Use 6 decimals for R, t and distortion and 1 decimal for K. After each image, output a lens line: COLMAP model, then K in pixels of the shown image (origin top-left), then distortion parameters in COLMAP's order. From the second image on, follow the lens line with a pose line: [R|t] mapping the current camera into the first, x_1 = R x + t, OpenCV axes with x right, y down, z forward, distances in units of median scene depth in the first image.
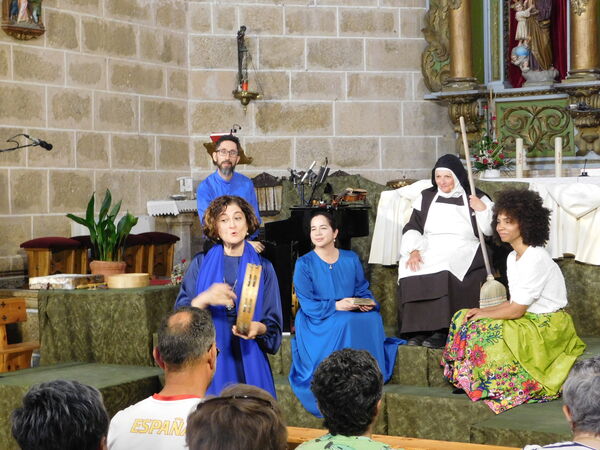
lens RADIAL K [[1185.6, 0, 301.0], [0, 1185.6, 225.1], [0, 0, 1]] dist [0.047070, -0.084356]
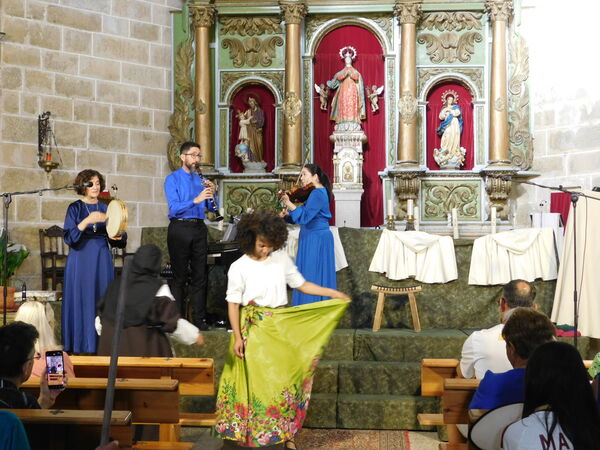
lens RADIAL K [[913.0, 0, 300.2], [0, 913.0, 226.3], [0, 0, 1]] dist [0.025220, -0.008878]
pose [[0.897042, 0.038857, 0.440234, -0.233768], [-0.009464, 0.997588, -0.068768, 0.023087], [-0.441844, 0.057521, 0.895246, -0.008353]]
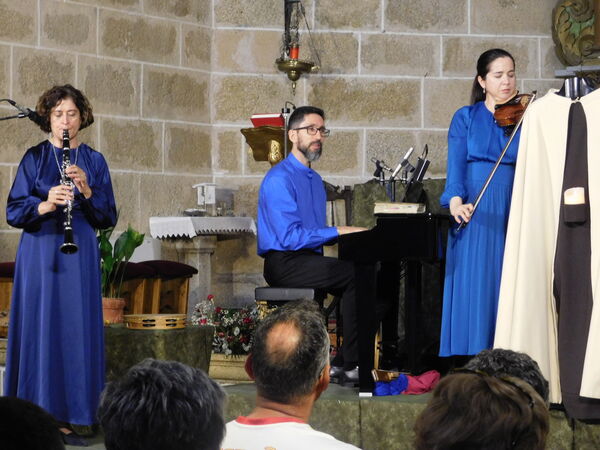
lens RADIAL K [[1786.3, 0, 300.8], [0, 1786.3, 225.2], [0, 0, 1]] dist [0.109991, -0.717508]
pose [[0.999472, 0.017846, -0.027144, -0.013457], [-0.018670, 0.999362, -0.030444, 0.013837], [0.026584, 0.030935, 0.999168, -0.030214]]
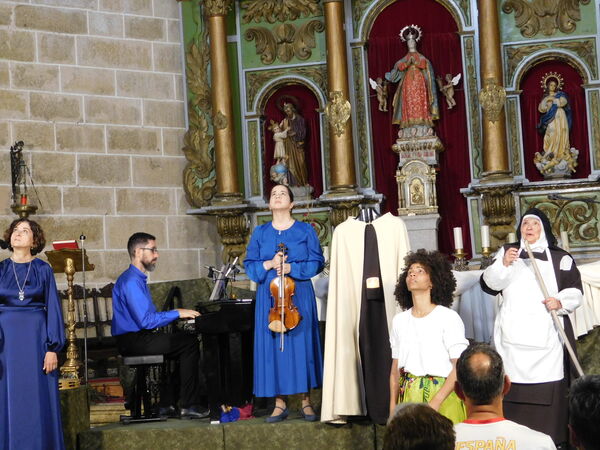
lens RADIAL K [[1185.6, 0, 300.0], [0, 1185.6, 226.1], [0, 0, 1]] dist [0.036534, -0.108401]
pose [[0.941626, -0.007168, 0.336584, -0.162992], [0.043751, 0.993900, -0.101232, 0.015976], [-0.333805, 0.110049, 0.936196, -0.014004]]
